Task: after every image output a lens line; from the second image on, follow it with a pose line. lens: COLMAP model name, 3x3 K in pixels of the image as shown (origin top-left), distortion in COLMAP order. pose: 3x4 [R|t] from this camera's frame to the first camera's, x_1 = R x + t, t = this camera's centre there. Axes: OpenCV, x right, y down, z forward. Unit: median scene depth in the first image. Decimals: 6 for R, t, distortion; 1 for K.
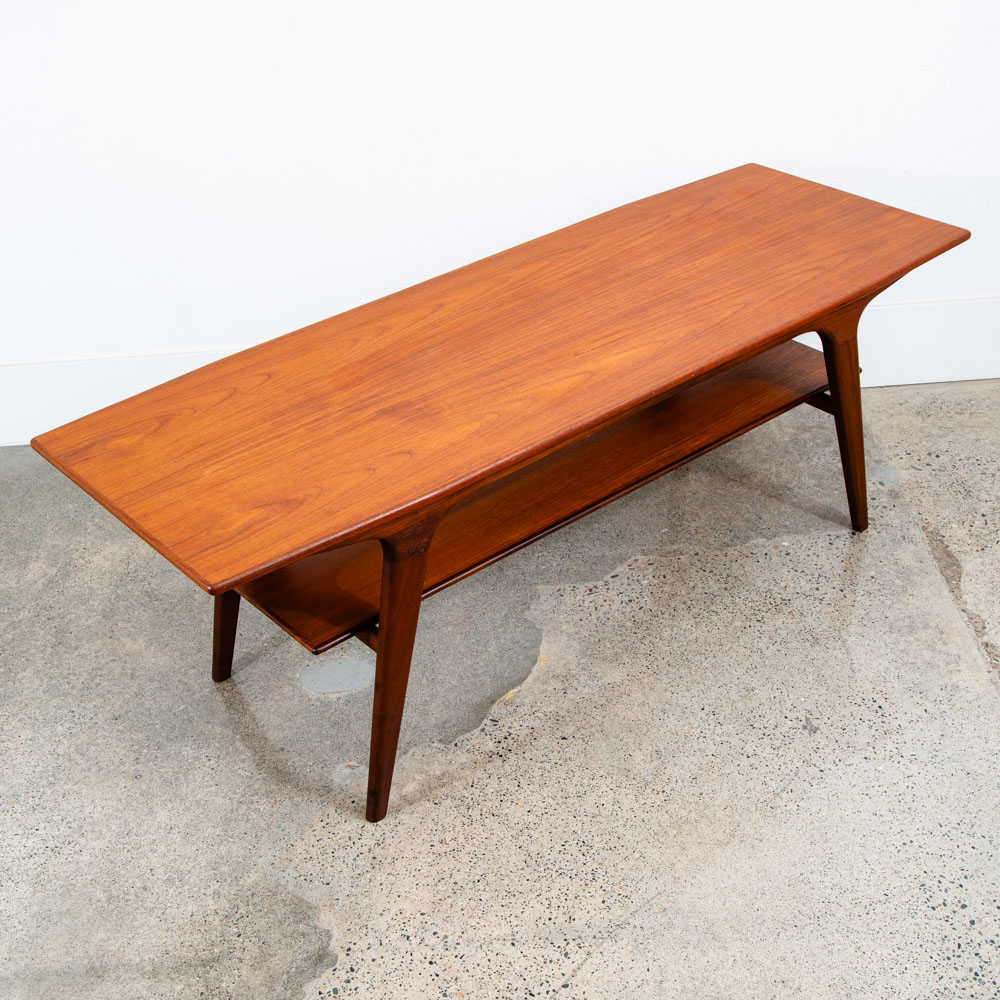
lens RADIAL K [[1542.8, 0, 500.0], [0, 1542.8, 500.0], [0, 0, 1]] dist [-0.031788, 0.075817]
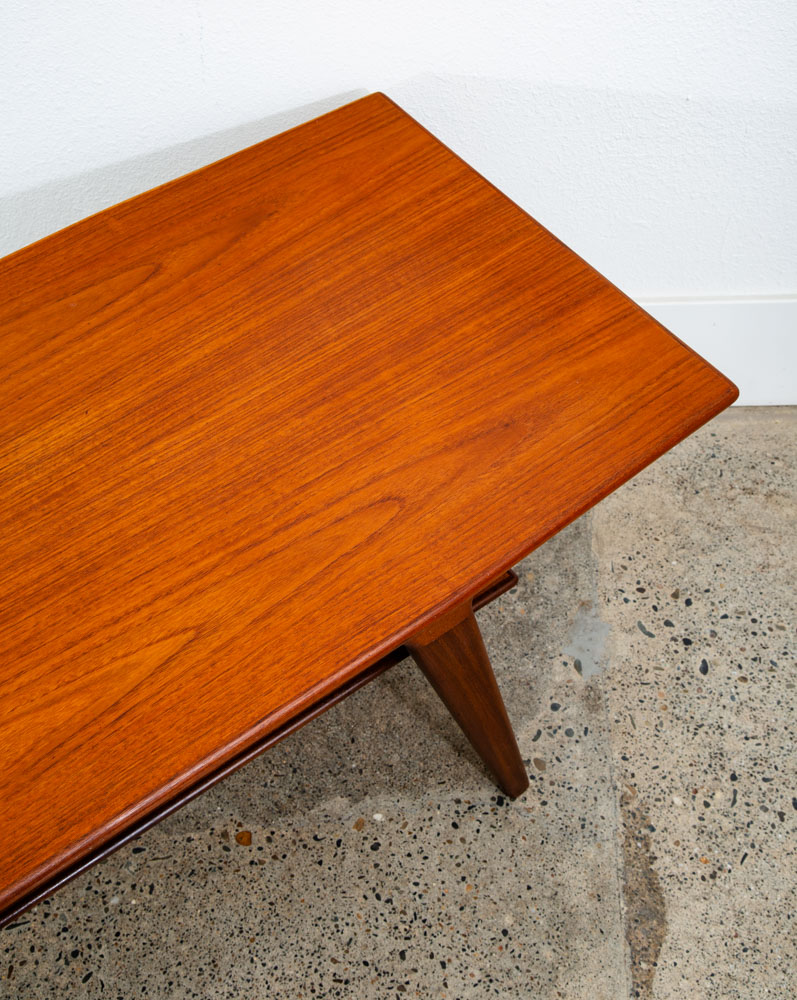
lens RADIAL K [[1530.8, 0, 397.7], [0, 1530.8, 483.1], [0, 0, 1]] dist [0.109201, 0.012236]
pose [[0.998573, 0.051701, -0.013377, 0.228005], [-0.044158, 0.940242, 0.337632, -0.335587], [0.030034, -0.336560, 0.941183, 0.586667]]
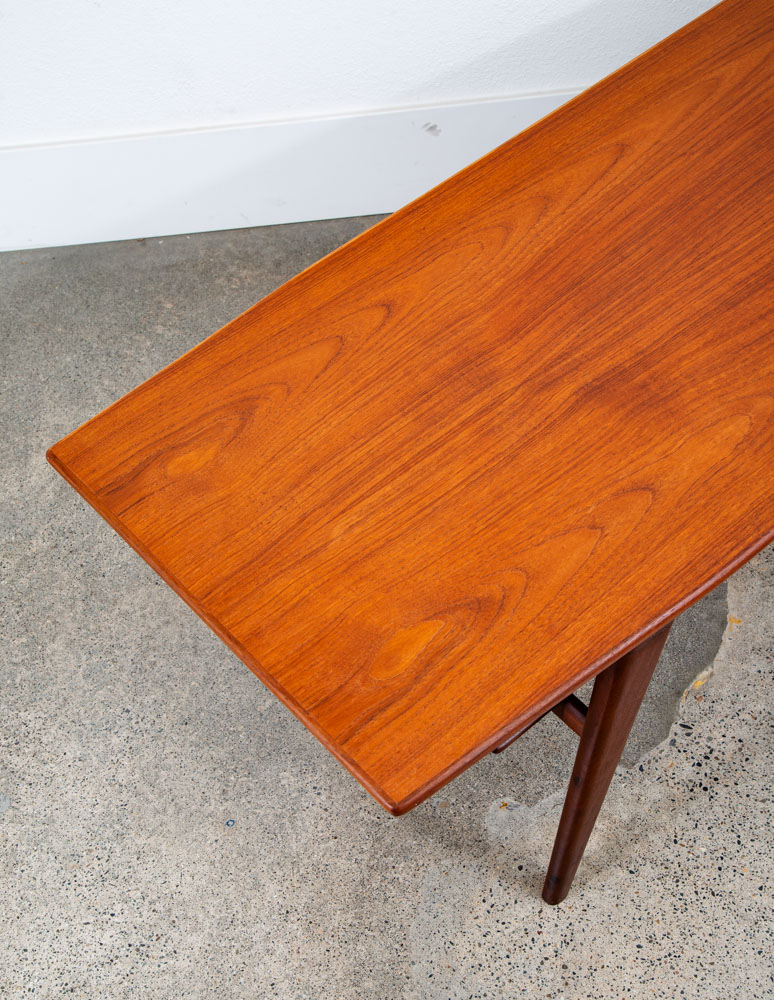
lens RADIAL K [[1384.2, 0, 385.0], [0, 1384.2, 591.1], [0, 0, 1]] dist [0.051356, 0.098874]
pose [[0.999284, -0.029690, -0.023446, -0.136821], [0.036310, 0.926709, 0.374021, -0.184114], [0.010623, -0.374604, 0.927124, 0.396689]]
